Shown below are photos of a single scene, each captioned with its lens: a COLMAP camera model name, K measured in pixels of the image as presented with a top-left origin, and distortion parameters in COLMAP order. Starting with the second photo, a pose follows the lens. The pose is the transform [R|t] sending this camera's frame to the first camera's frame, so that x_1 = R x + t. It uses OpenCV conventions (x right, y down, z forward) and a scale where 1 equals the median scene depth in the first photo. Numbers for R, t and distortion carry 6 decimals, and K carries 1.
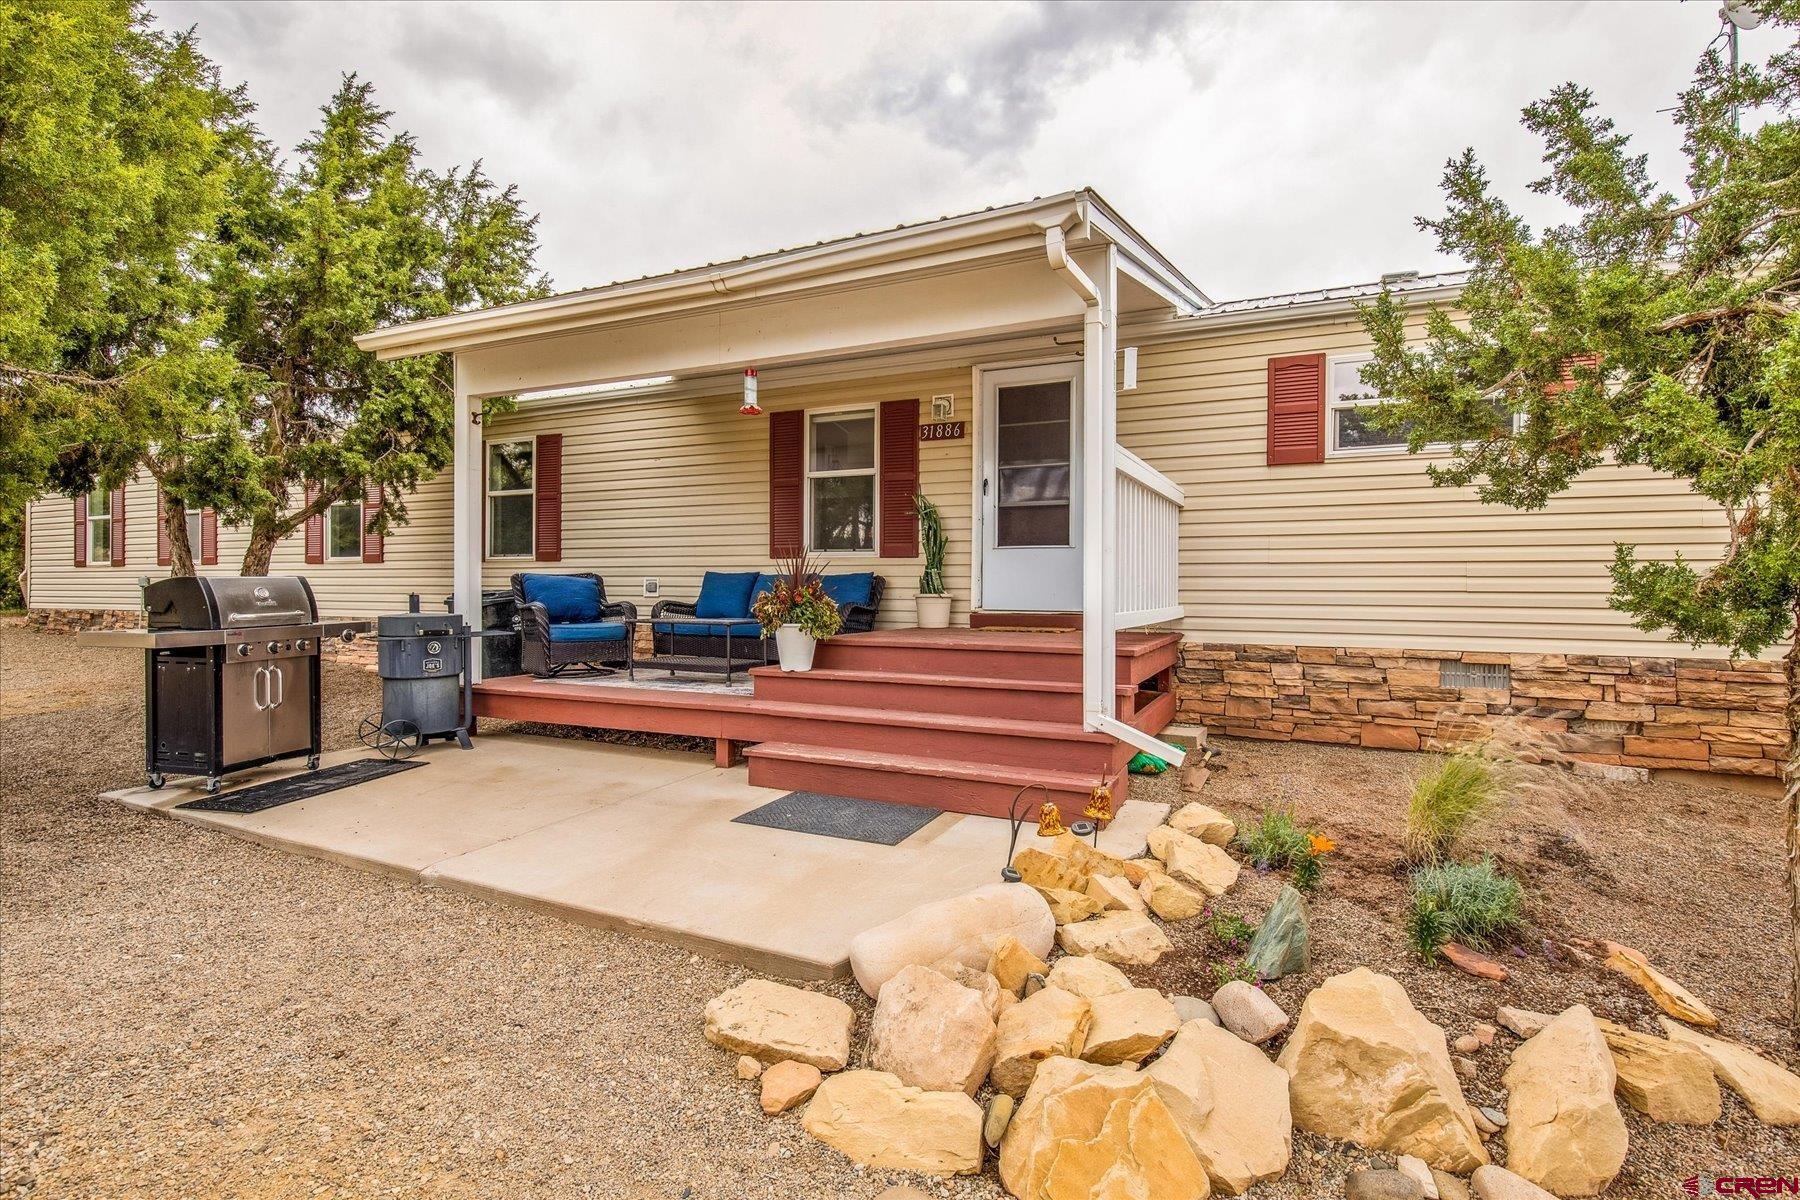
lens RADIAL K [[894.0, 0, 900.0], [0, 894.0, 600.0], [0, 0, 1]] dist [0.002091, -0.000326]
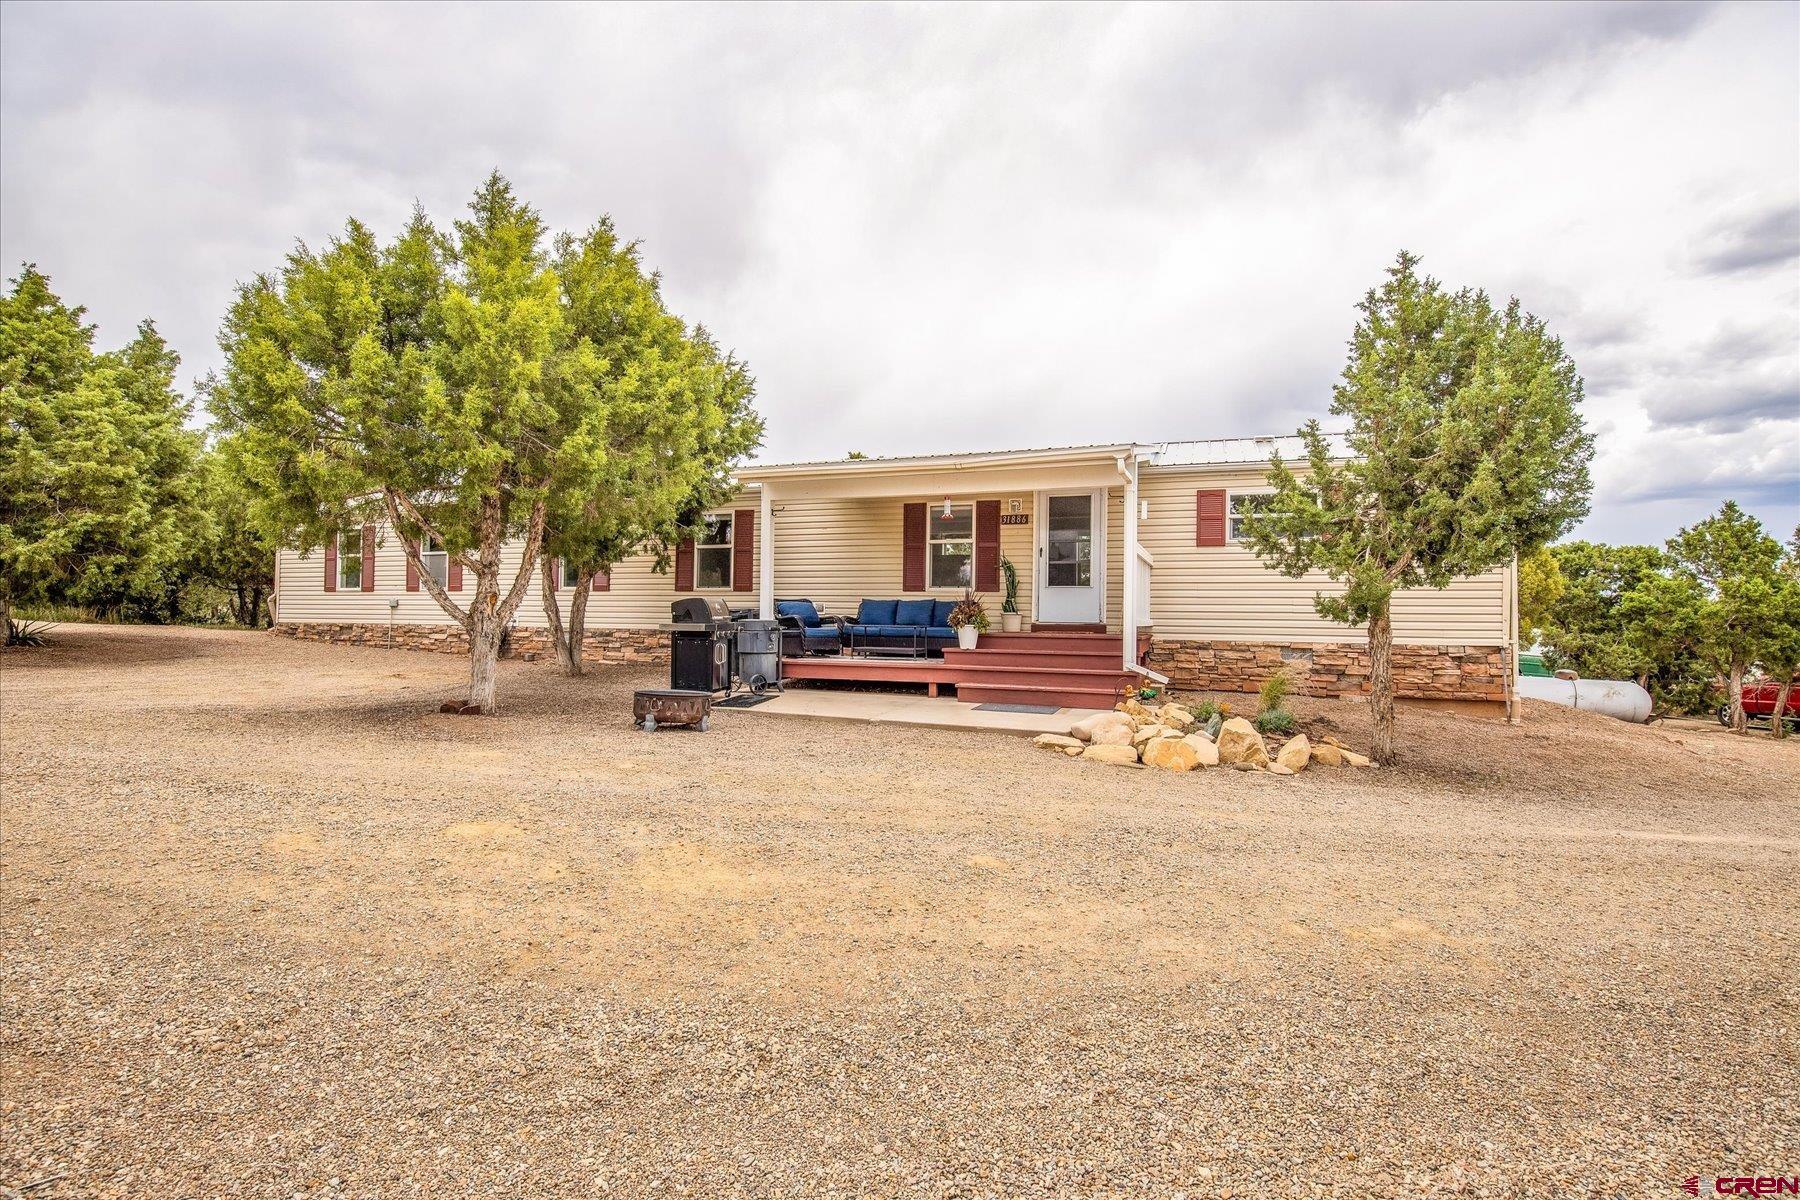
lens RADIAL K [[854.8, 0, 903.6], [0, 854.8, 622.1], [0, 0, 1]] dist [-0.032163, -0.000226]
pose [[0.996186, 0.008173, 0.086871, -0.344028], [-0.007299, 0.999920, -0.010373, 0.032898], [-0.086949, 0.009700, 0.996166, -0.702763]]
